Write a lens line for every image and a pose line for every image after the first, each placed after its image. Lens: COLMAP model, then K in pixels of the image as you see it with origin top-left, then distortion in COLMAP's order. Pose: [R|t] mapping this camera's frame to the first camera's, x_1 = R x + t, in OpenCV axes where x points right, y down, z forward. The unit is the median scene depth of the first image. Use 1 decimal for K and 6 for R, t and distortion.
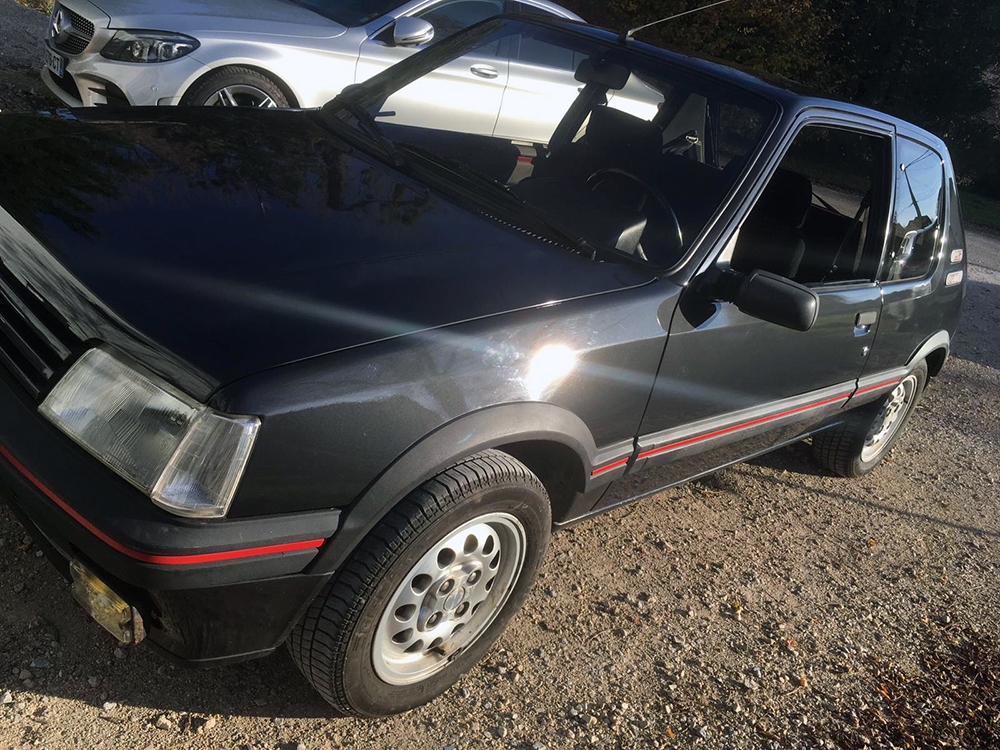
lens RADIAL K [[1012.4, 0, 518.0], [0, 1012.4, 377.0], [0, 0, 1]] dist [0.097858, -0.202930]
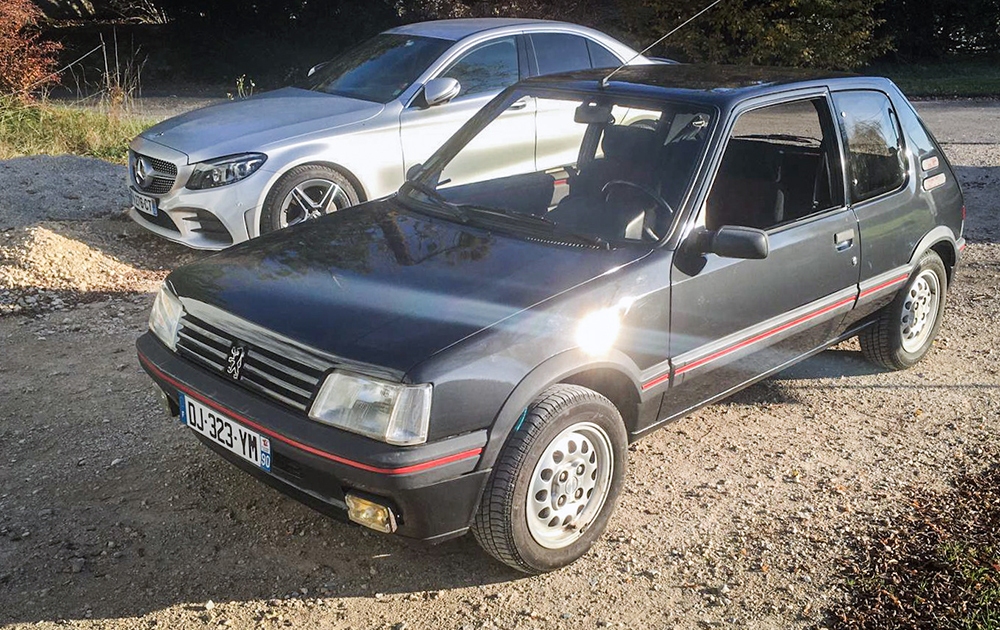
lens RADIAL K [[1166.9, 0, 500.0], [0, 1166.9, 315.0], [0, 0, 1]] dist [0.088757, 0.003471]
pose [[0.960828, -0.258032, -0.101137, 0.060208], [0.248589, 0.963728, -0.097113, 0.087407], [0.122527, 0.068167, 0.990121, -0.595384]]
